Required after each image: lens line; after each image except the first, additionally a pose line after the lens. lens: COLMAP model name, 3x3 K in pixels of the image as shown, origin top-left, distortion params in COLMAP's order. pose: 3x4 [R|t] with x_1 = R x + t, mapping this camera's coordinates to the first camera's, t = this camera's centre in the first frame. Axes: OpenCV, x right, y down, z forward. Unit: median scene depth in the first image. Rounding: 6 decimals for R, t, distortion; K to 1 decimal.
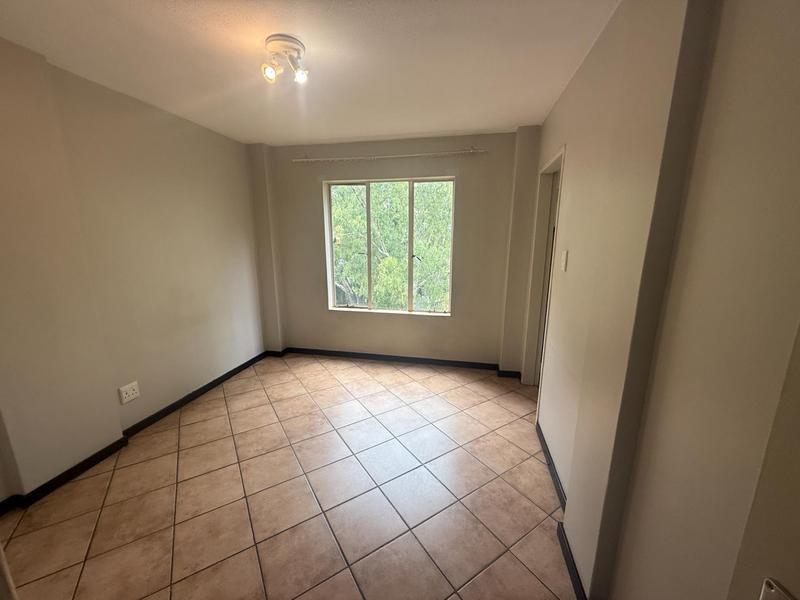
lens RADIAL K [[316.7, 0, 400.9], [0, 316.7, 301.5], [0, 0, 1]] dist [-0.002250, 0.000588]
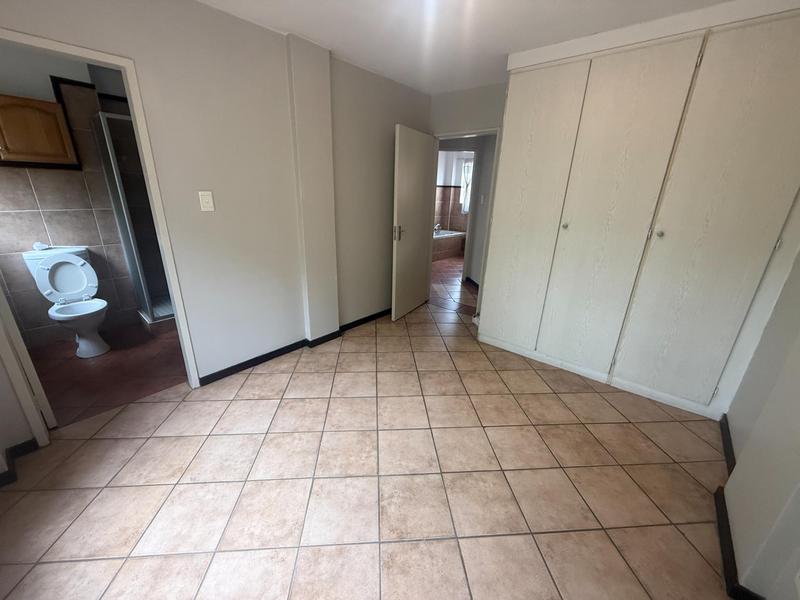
lens RADIAL K [[316.7, 0, 397.0], [0, 316.7, 301.7], [0, 0, 1]] dist [-0.002250, 0.000588]
pose [[-0.873058, -0.190513, 0.448859, -0.501580], [0.067130, 0.864792, 0.497622, -0.272091], [-0.482973, 0.464585, -0.742225, 1.381810]]
